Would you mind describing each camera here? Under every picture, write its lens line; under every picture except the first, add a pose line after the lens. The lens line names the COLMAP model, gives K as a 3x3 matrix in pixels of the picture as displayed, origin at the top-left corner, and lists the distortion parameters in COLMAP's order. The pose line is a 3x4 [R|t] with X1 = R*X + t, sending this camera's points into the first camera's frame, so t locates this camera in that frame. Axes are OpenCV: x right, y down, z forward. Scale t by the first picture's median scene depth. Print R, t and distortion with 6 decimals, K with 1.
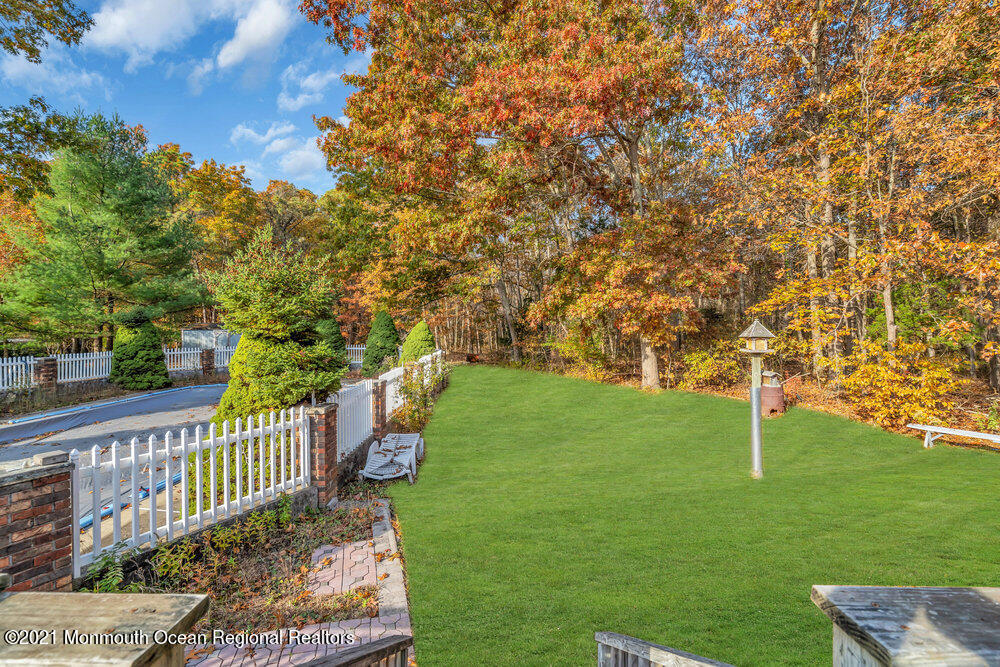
lens RADIAL K [[453.1, 0, 497.6], [0, 453.1, 329.2], [0, 0, 1]] dist [-0.002224, 0.002611]
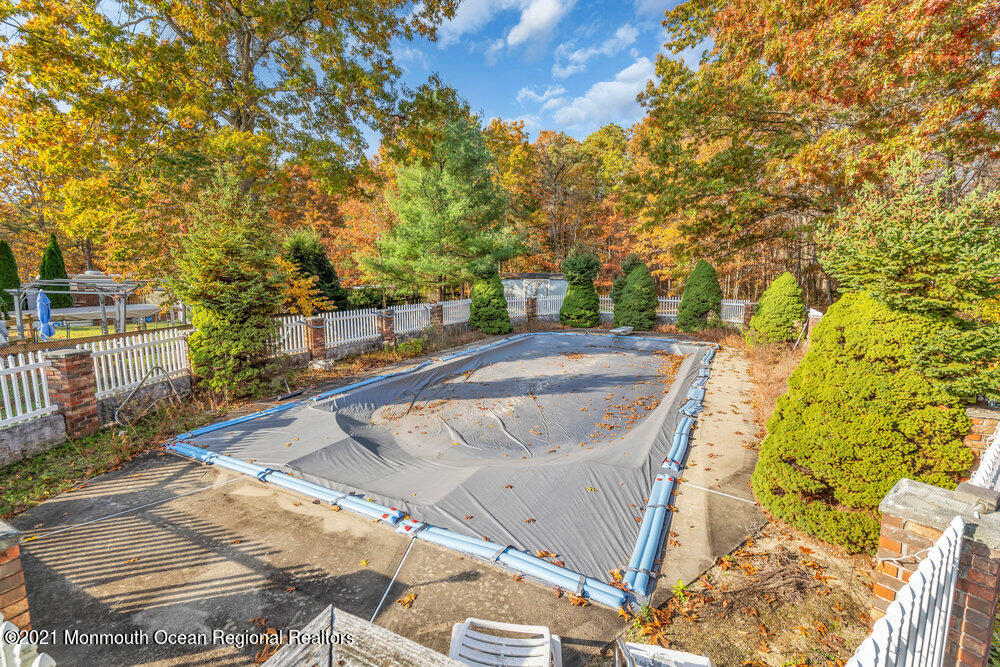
lens RADIAL K [[453.1, 0, 502.7], [0, 453.1, 331.3], [0, 0, 1]] dist [-0.002224, 0.002611]
pose [[0.890423, 0.057017, -0.451548, -0.224222], [-0.001937, 0.992588, 0.121513, -0.009069], [0.455129, -0.107324, 0.883934, 0.008744]]
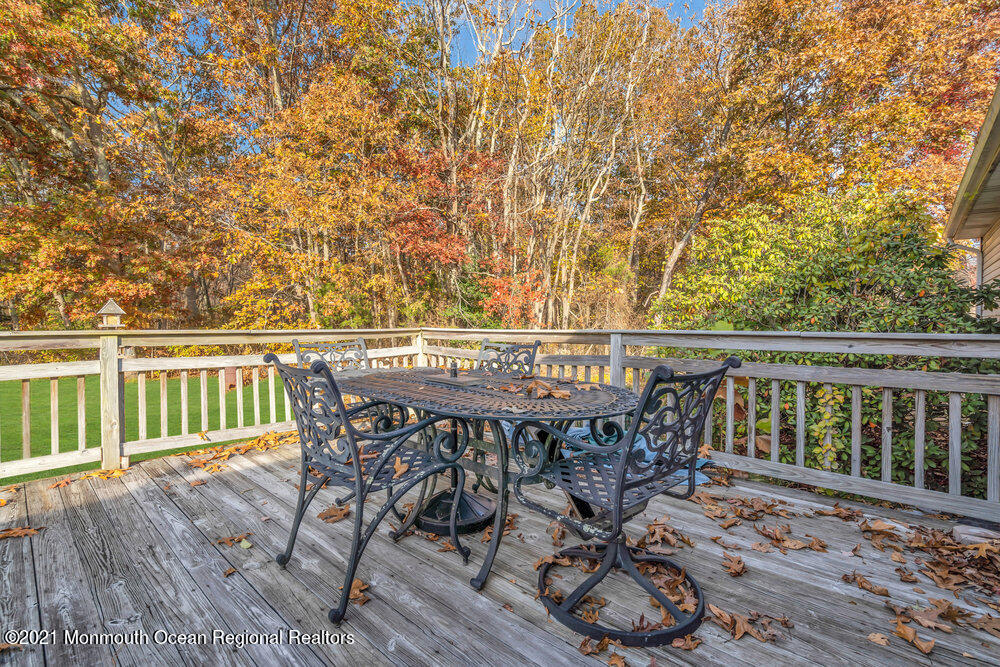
lens RADIAL K [[453.1, 0, 494.9], [0, 453.1, 334.5], [0, 0, 1]] dist [-0.002224, 0.002611]
pose [[0.677539, -0.020294, 0.735207, 0.135250], [0.007901, 0.999762, 0.020315, 0.019133], [-0.735445, -0.007955, 0.677538, -0.177009]]
